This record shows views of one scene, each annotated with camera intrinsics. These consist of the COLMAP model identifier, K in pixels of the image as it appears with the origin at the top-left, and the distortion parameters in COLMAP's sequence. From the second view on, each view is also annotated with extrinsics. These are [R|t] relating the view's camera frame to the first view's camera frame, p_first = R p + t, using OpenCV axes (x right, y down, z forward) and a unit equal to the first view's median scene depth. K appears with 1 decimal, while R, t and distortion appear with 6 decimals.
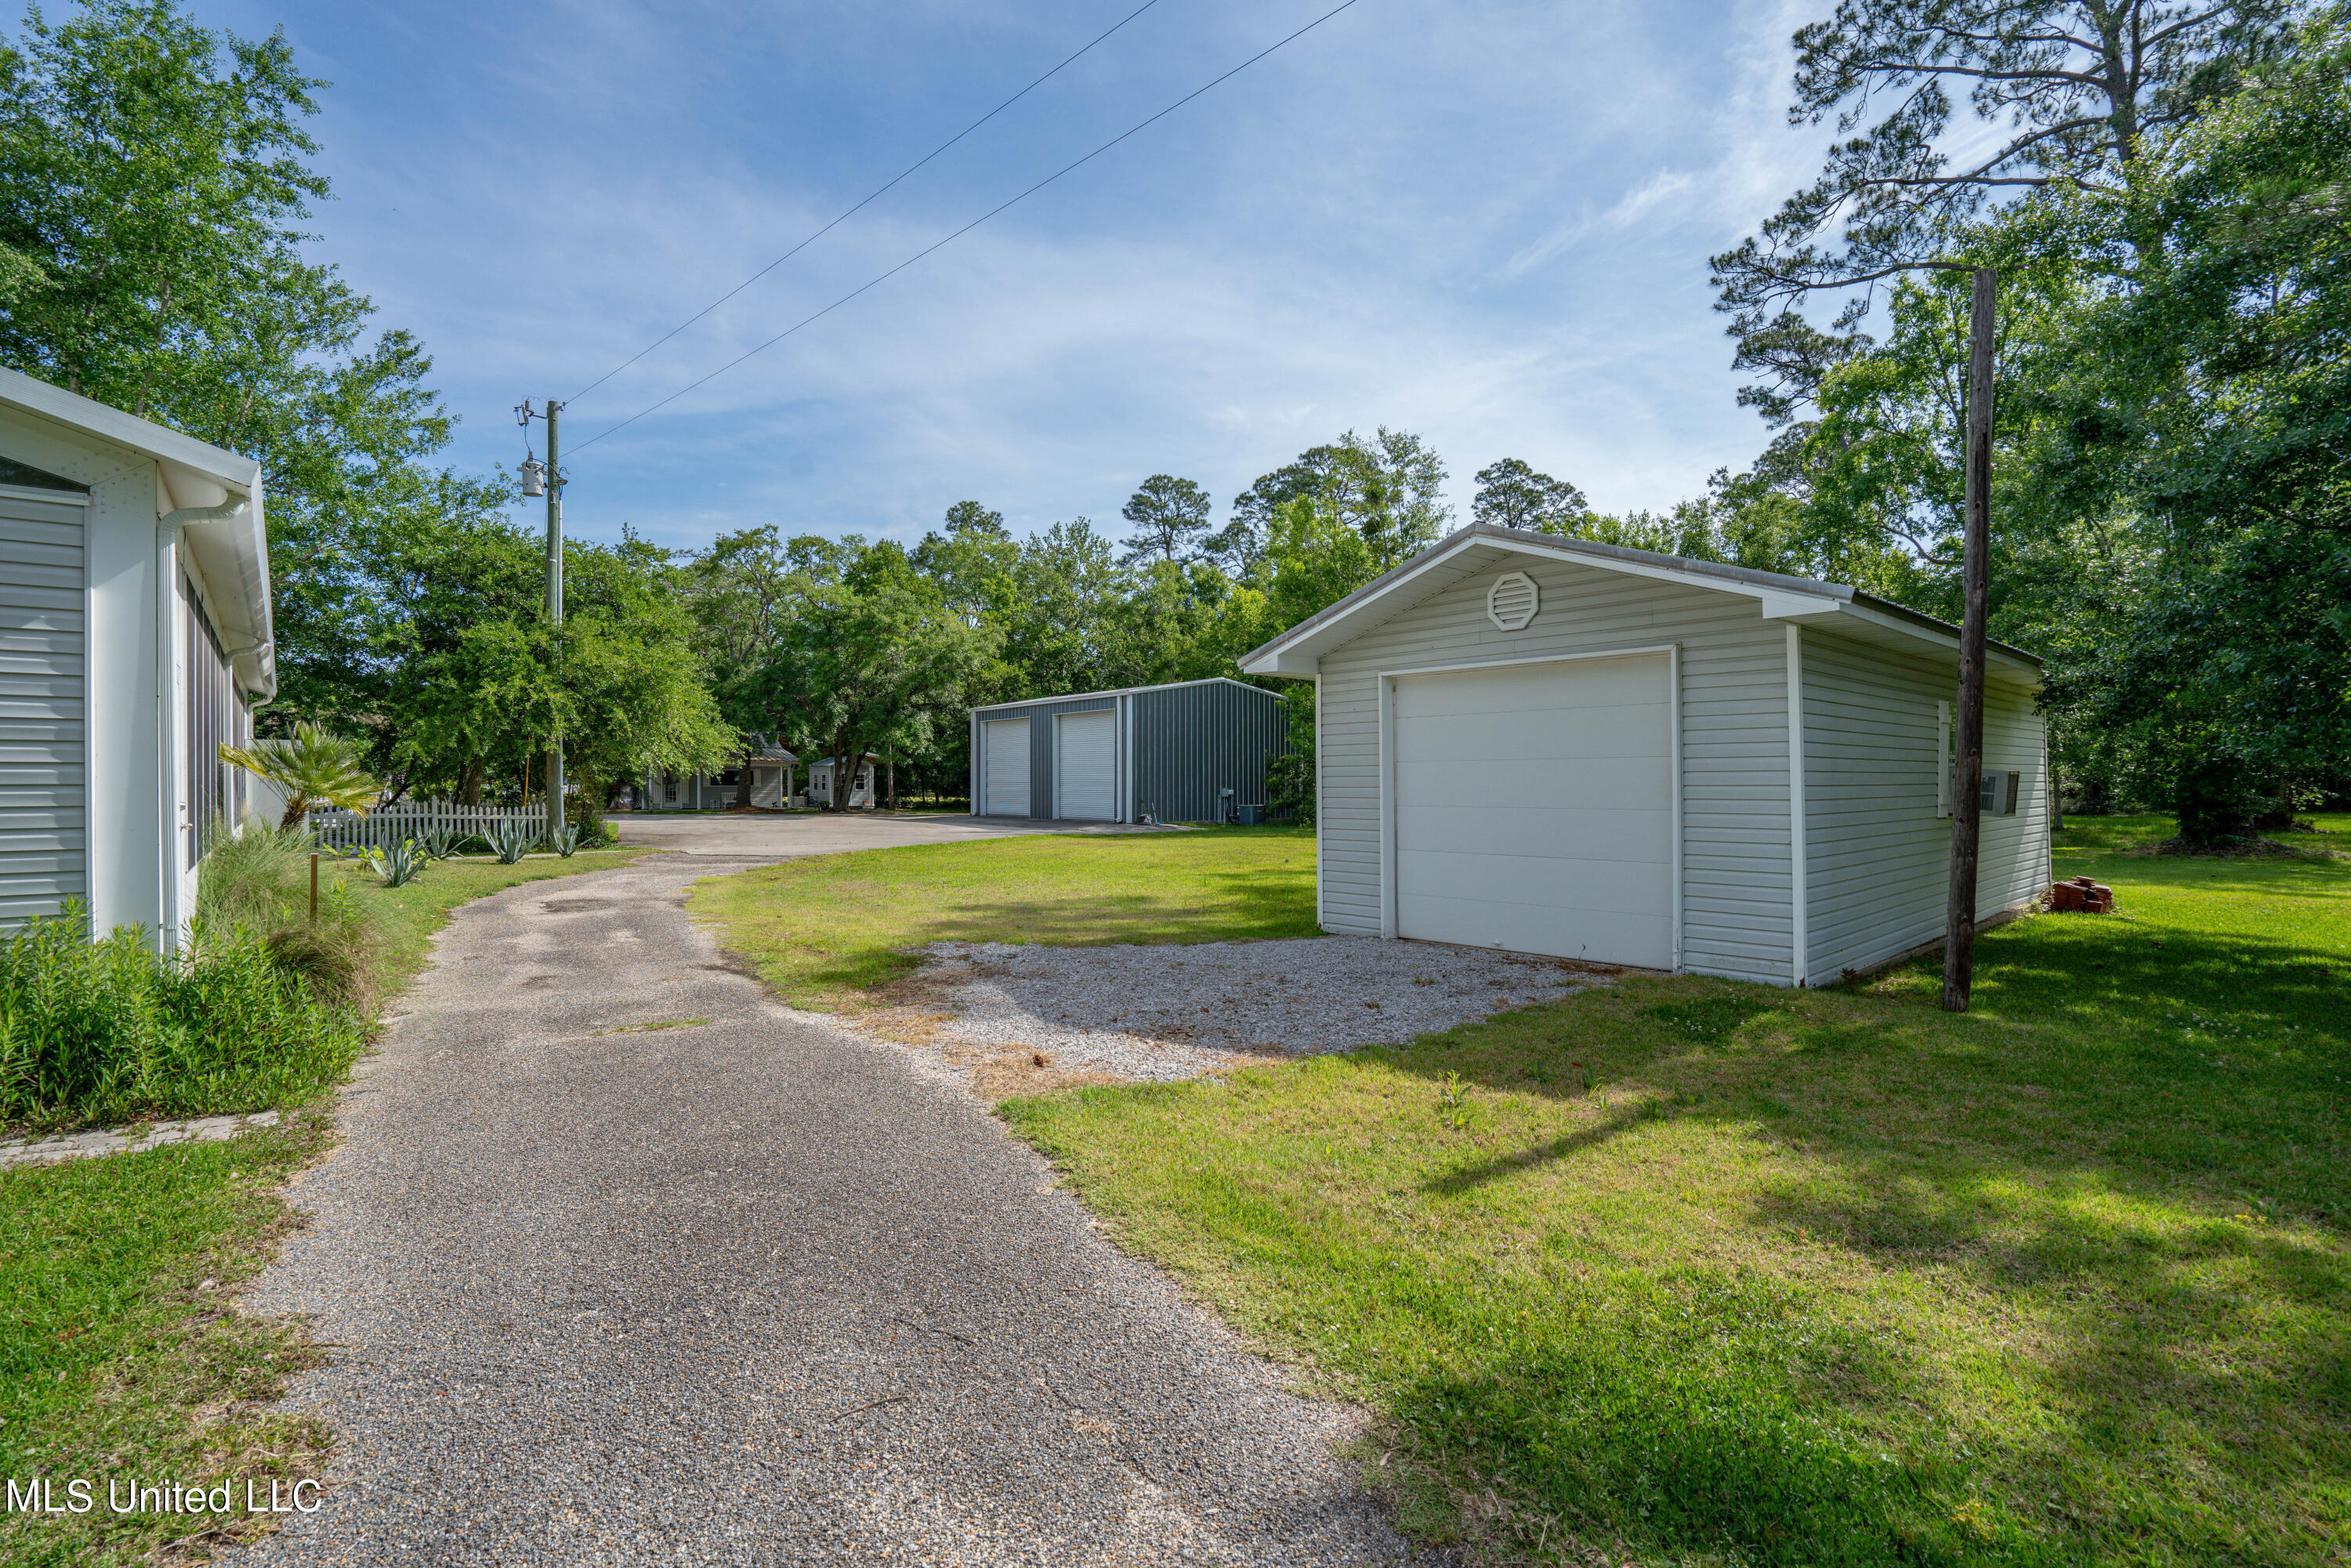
lens RADIAL K [[1073.1, 0, 1175.5], [0, 1073.1, 784.0], [0, 0, 1]] dist [-0.055110, 0.020597]
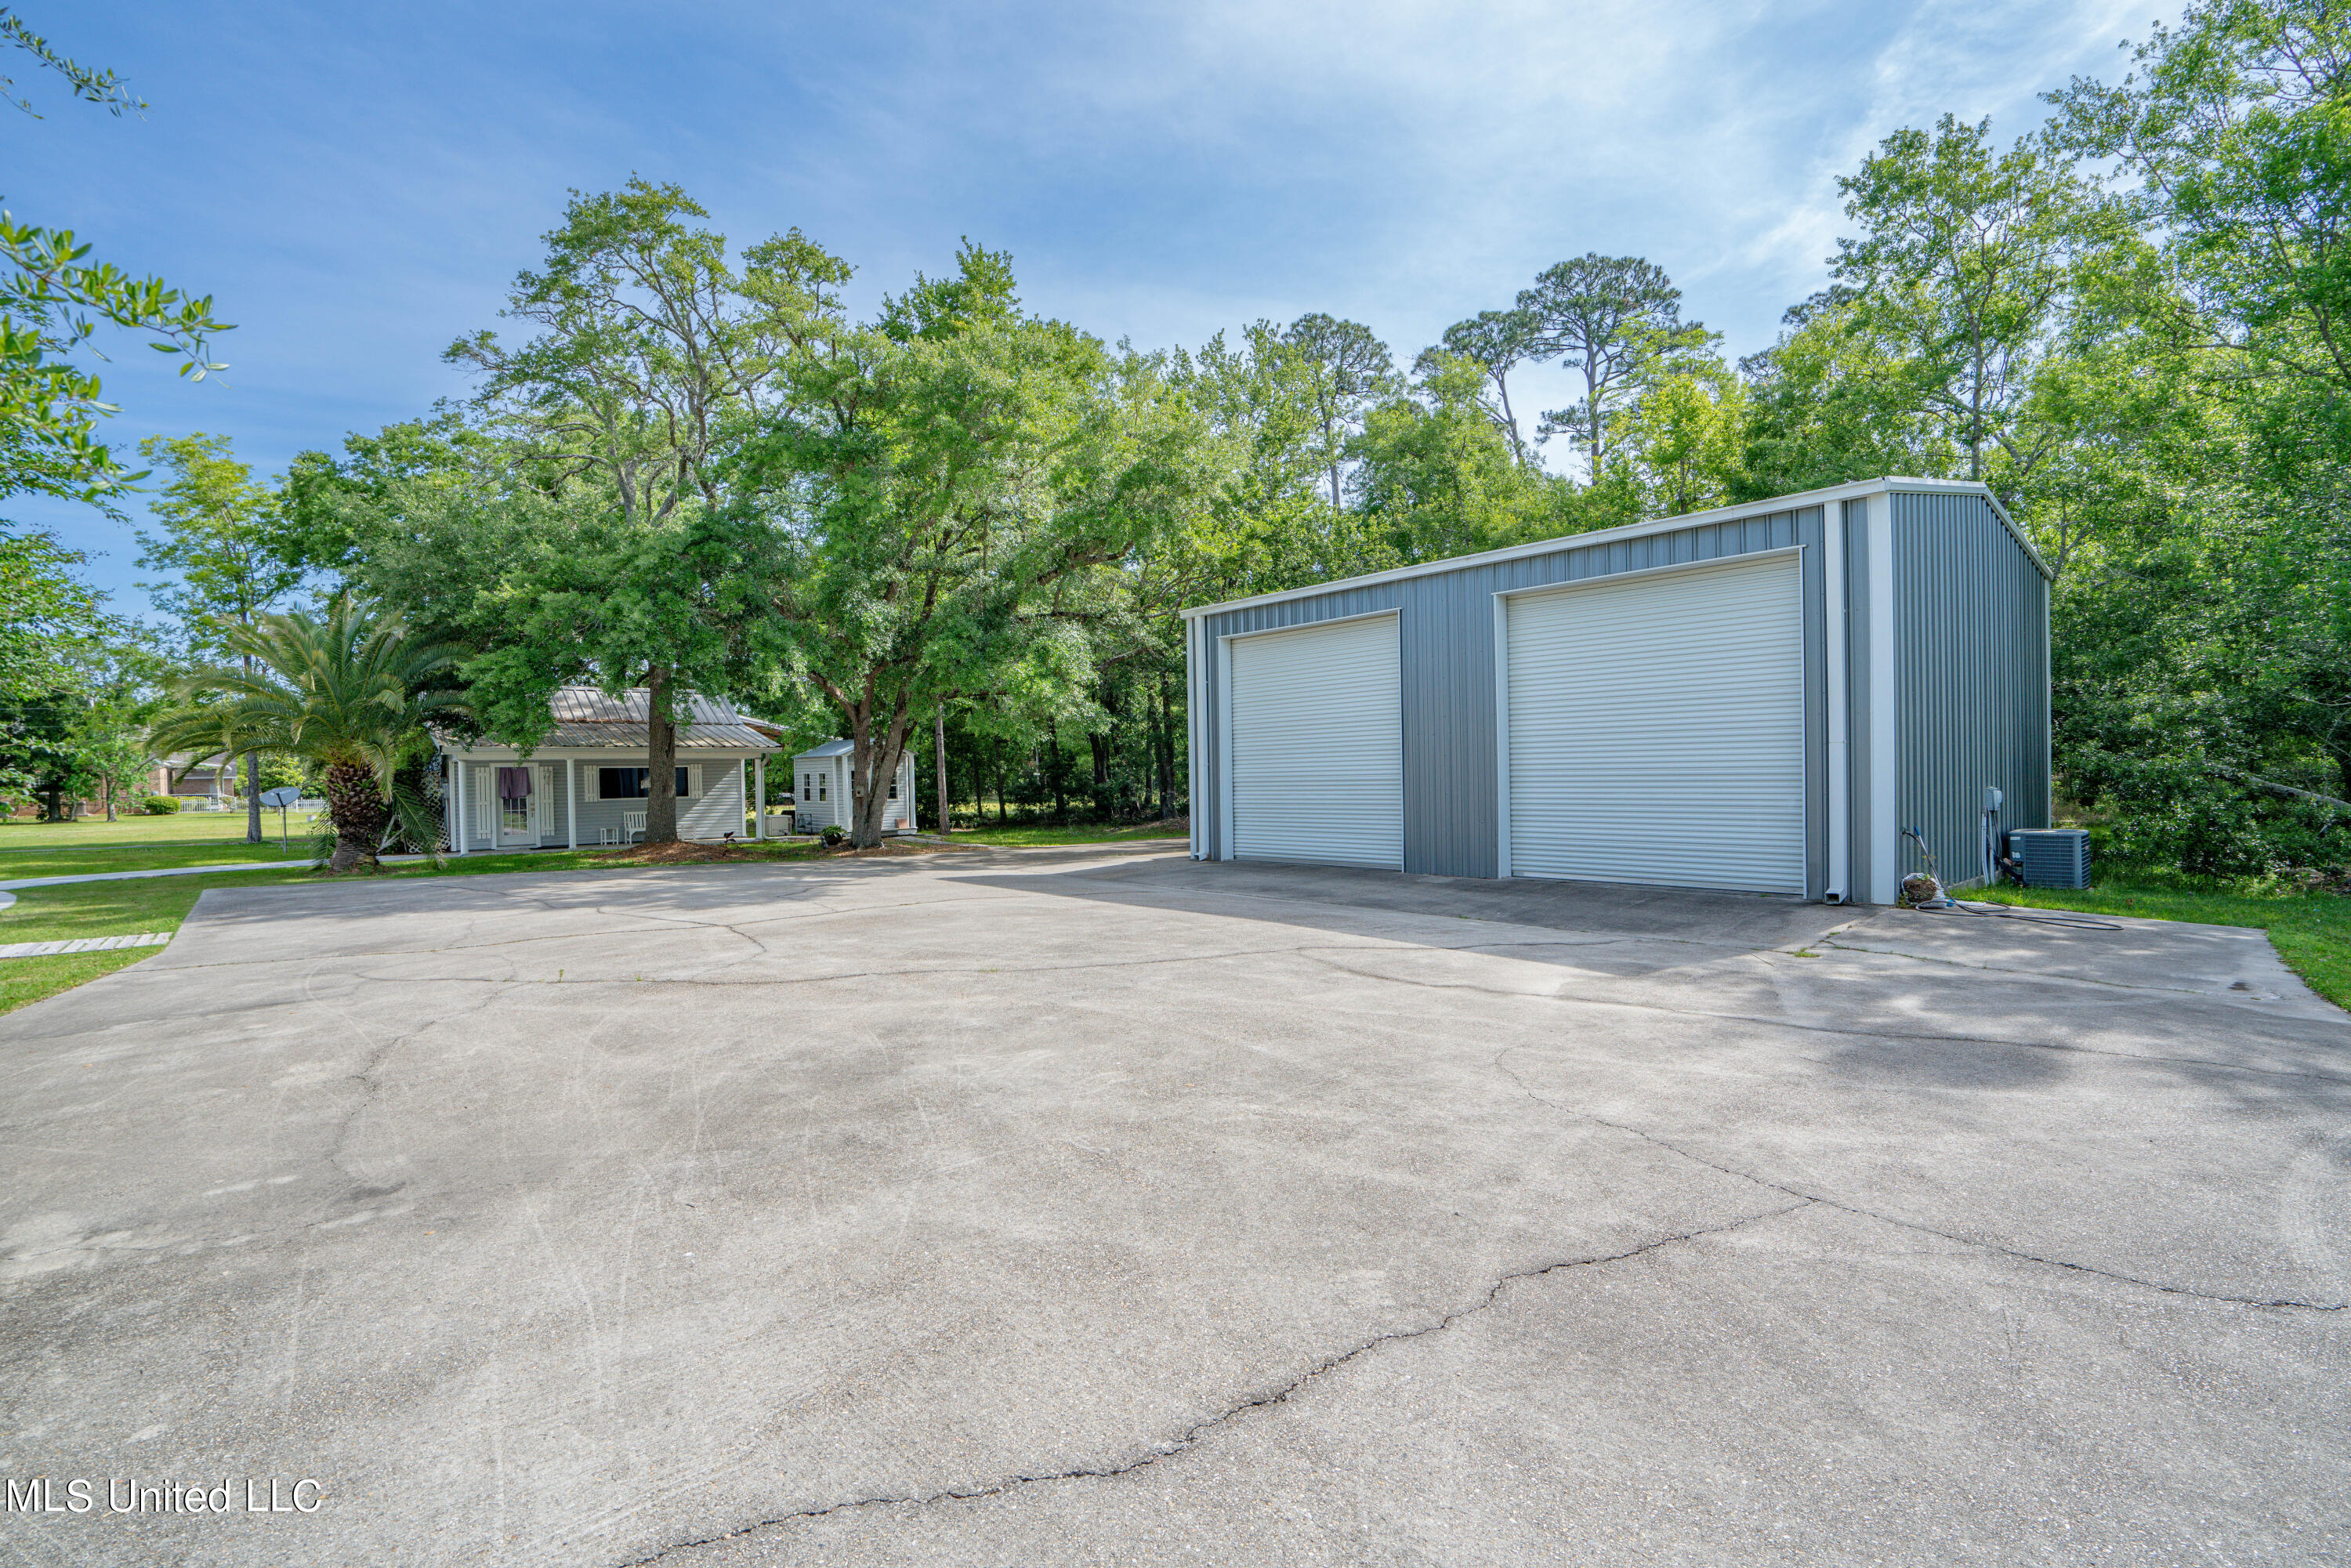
lens RADIAL K [[1073.1, 0, 1175.5], [0, 1073.1, 784.0], [0, 0, 1]] dist [-0.055110, 0.020597]
pose [[0.999584, -0.019055, 0.021668, -0.216098], [0.018945, 0.999807, 0.005233, -0.003487], [-0.021764, -0.004820, 0.999752, 0.598278]]
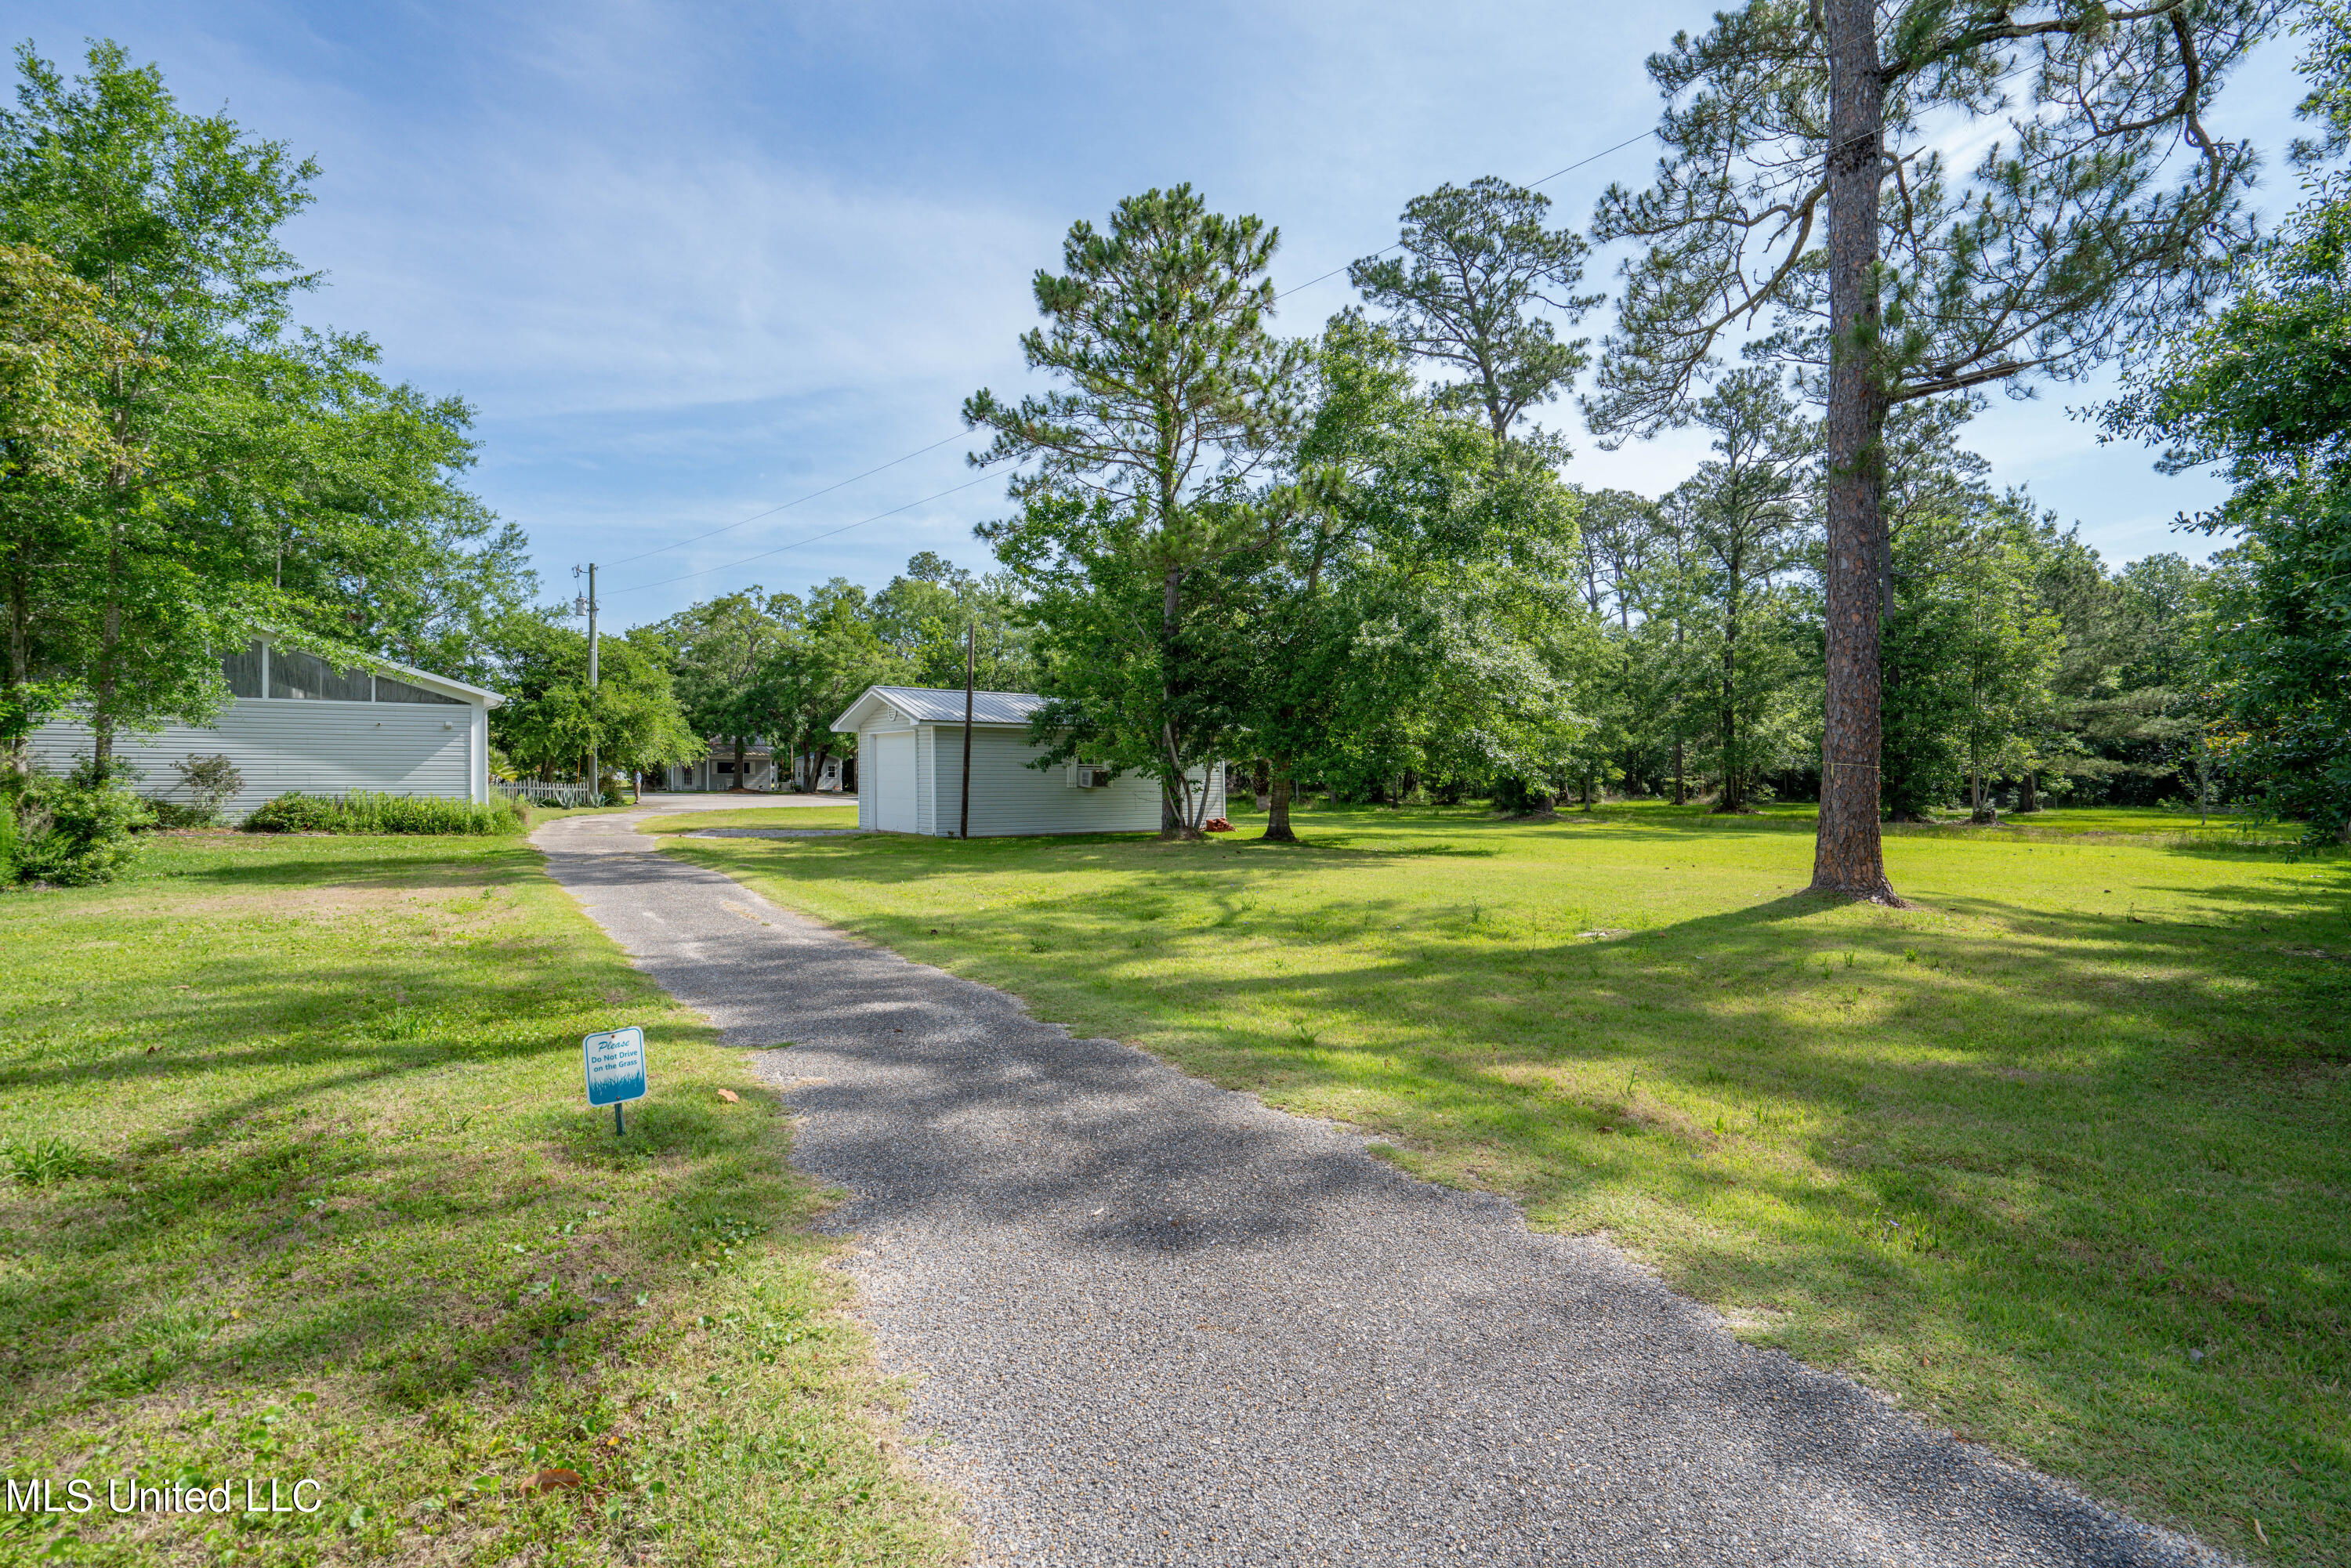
lens RADIAL K [[1073.1, 0, 1175.5], [0, 1073.1, 784.0], [0, 0, 1]] dist [-0.055110, 0.020597]
pose [[0.998671, 0.009367, -0.050680, 0.261205], [-0.008991, 0.999930, 0.007638, -0.000340], [0.050748, -0.007172, 0.998686, -0.396992]]
